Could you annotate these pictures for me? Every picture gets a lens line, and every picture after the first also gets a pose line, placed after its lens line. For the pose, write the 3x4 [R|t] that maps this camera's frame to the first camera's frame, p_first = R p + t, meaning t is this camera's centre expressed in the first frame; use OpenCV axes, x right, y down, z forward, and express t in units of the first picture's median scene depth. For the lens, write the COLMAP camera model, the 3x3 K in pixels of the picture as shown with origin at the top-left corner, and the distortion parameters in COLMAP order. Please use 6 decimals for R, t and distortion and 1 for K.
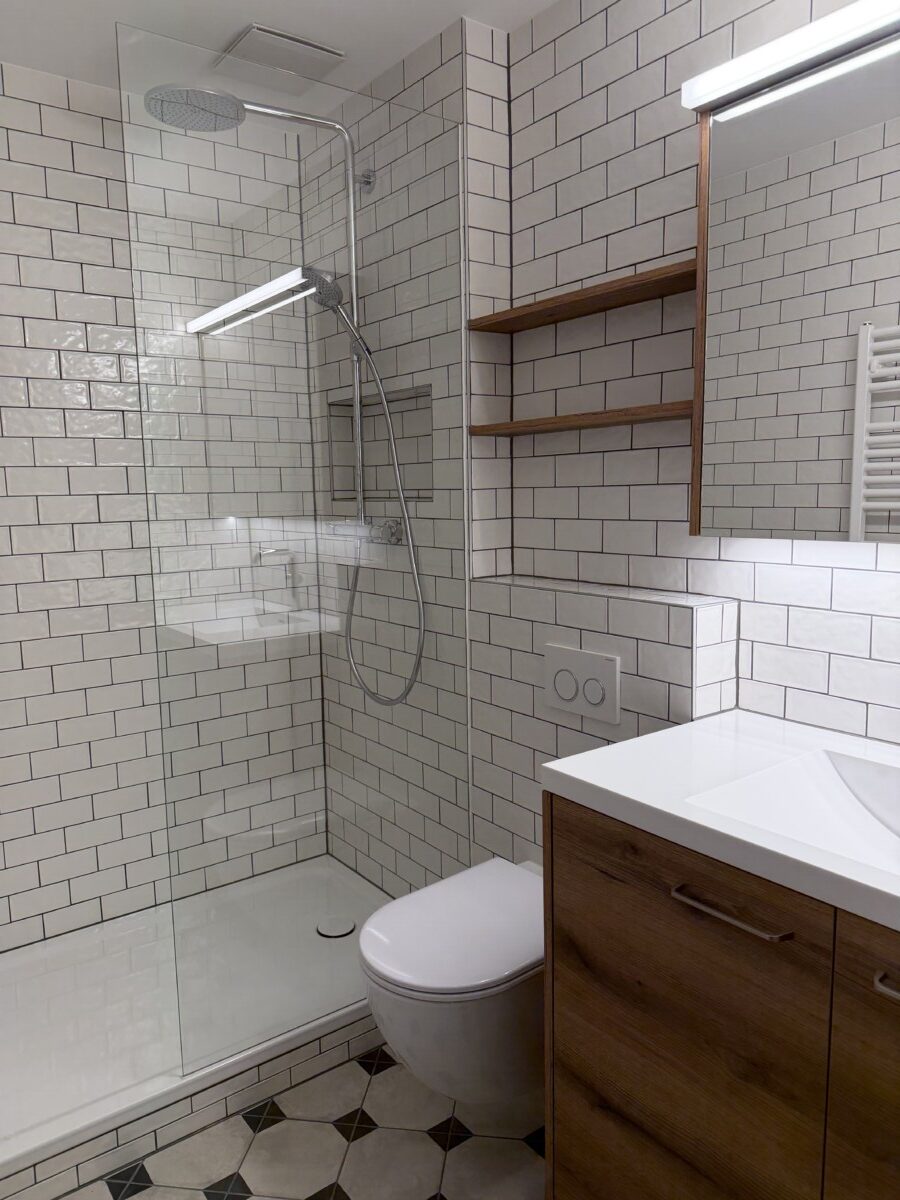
lens RADIAL K [[852.7, 0, 445.0], [0, 852.7, 605.0], [0, 0, 1]] dist [0.036237, -0.023264]
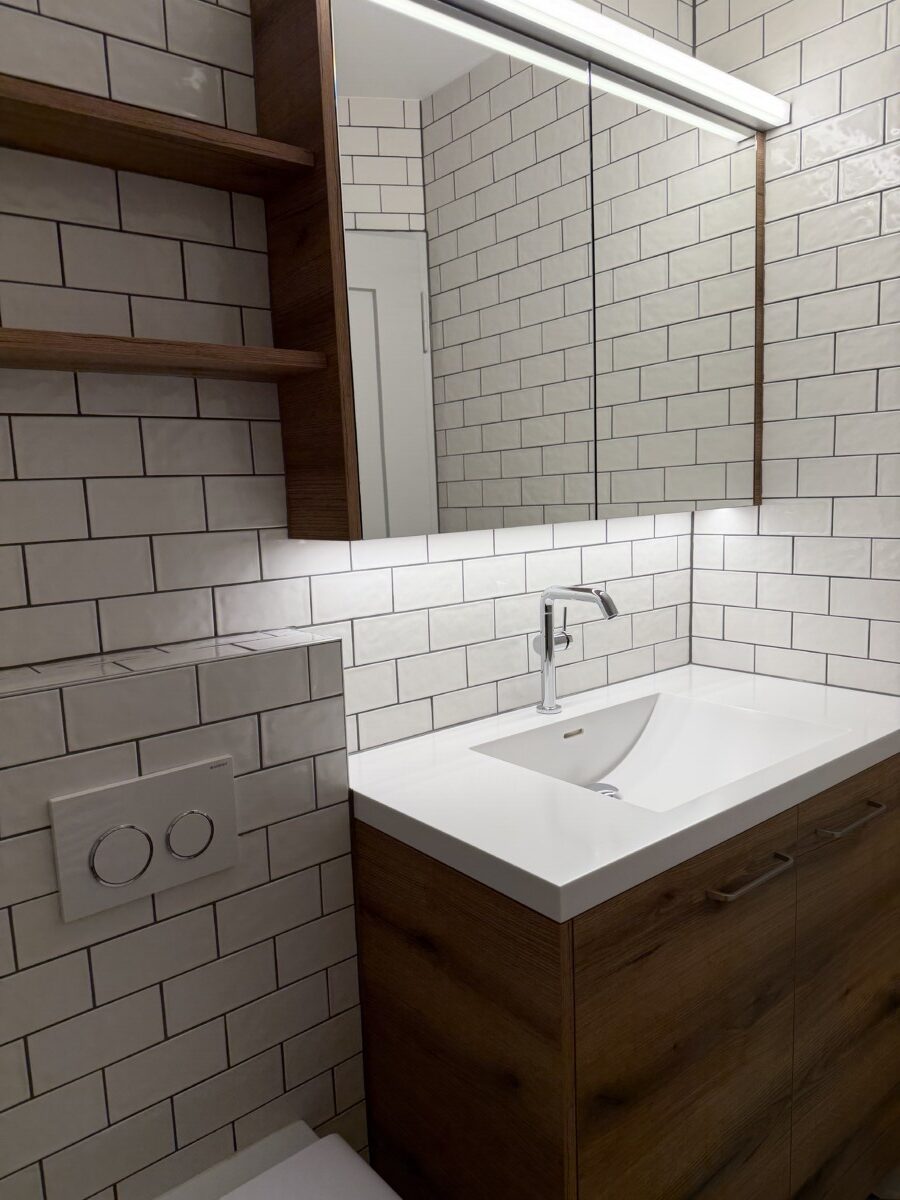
lens RADIAL K [[852.7, 0, 450.2], [0, 852.7, 598.2], [0, 0, 1]] dist [0.036237, -0.023264]
pose [[-0.059013, -0.124238, 0.990496, -0.458425], [0.158855, 0.978413, 0.132187, -0.120379], [-0.985537, 0.165146, -0.038003, 0.963696]]
